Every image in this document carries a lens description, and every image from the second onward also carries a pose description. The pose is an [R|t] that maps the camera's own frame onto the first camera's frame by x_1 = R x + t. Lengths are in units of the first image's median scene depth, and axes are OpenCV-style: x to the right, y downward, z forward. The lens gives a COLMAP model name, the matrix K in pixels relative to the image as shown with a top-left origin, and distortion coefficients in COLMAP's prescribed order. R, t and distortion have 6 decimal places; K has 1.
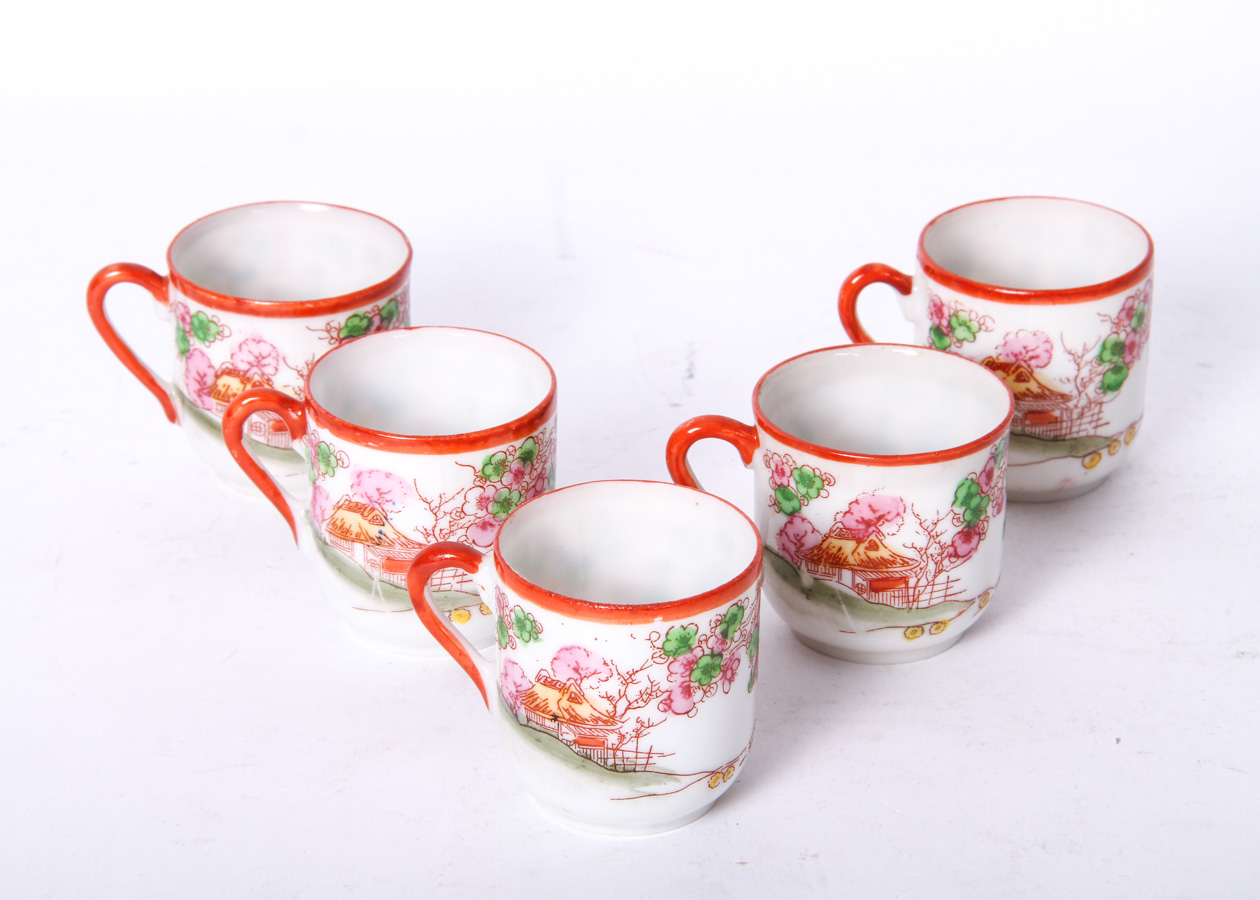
lens RADIAL K [[5917.2, 0, 631.7], [0, 5917.2, 454.4], [0, 0, 1]] dist [0.940870, 0.000000]
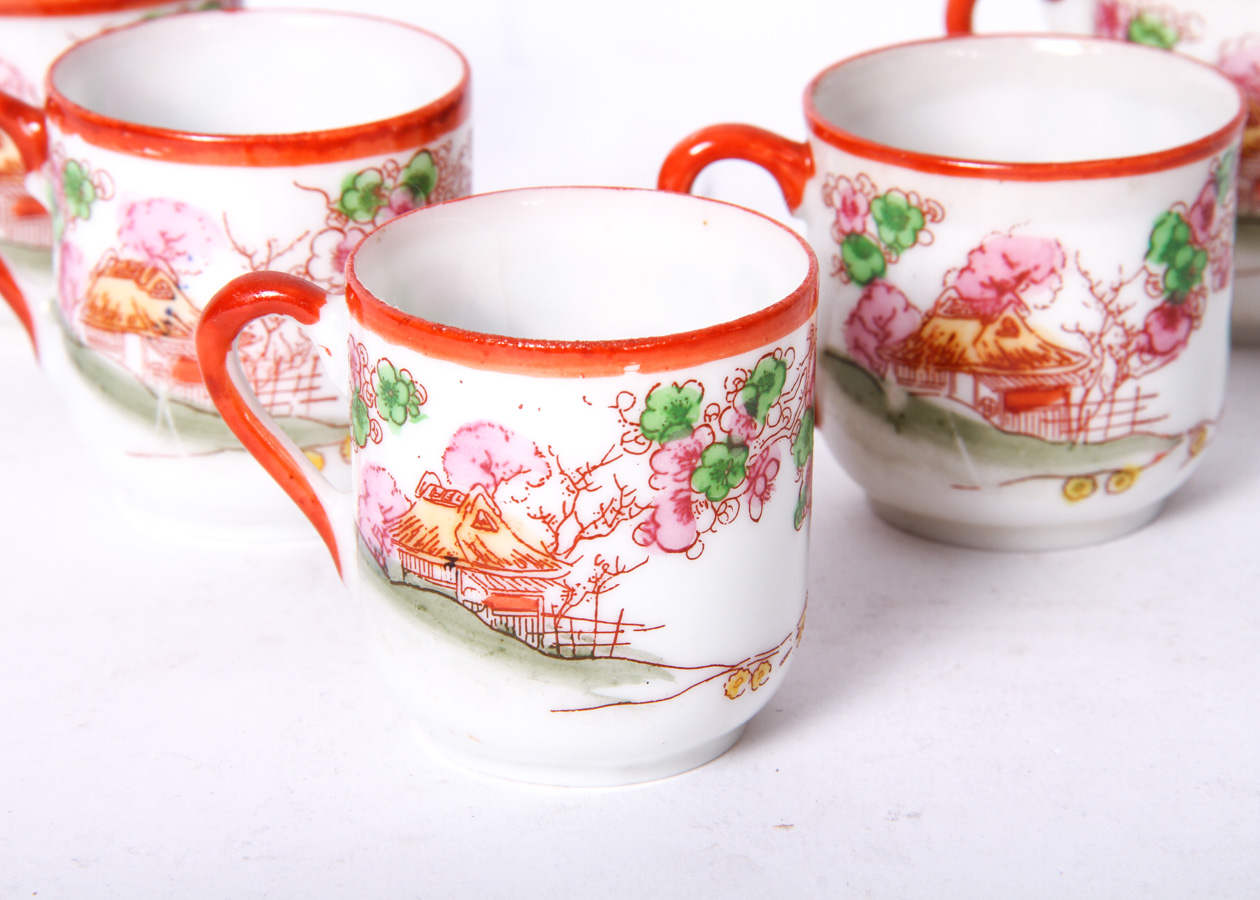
lens RADIAL K [[5788.6, 0, 628.6], [0, 5788.6, 445.9], [0, 0, 1]] dist [0.470327, 0.000000]
pose [[0.999903, -0.002394, -0.013743, 0.011018], [0.000851, 0.993795, -0.111220, 0.090582], [0.013924, 0.111198, 0.993701, 0.433070]]
